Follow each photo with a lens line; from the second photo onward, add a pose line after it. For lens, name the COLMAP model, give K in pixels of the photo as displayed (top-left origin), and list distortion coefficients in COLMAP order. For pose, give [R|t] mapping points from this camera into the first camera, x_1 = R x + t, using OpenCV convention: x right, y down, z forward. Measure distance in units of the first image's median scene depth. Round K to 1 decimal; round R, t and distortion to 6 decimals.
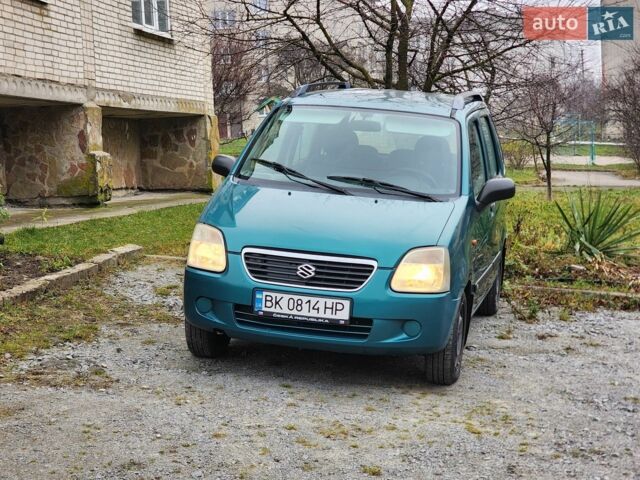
lens RADIAL K [[1282.4, 0, 313.0], [0, 1282.4, 245.9], [0, 0, 1]] dist [0.058702, 0.000000]
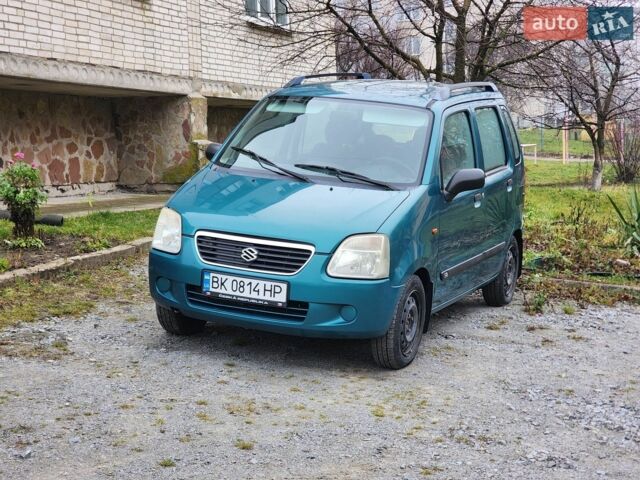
lens RADIAL K [[1282.4, 0, 322.0], [0, 1282.4, 234.7], [0, 0, 1]] dist [0.058702, 0.000000]
pose [[0.986821, 0.022698, -0.160214, 0.207539], [-0.023180, 0.999731, -0.001140, 0.003436], [0.160145, 0.004838, 0.987082, -0.013901]]
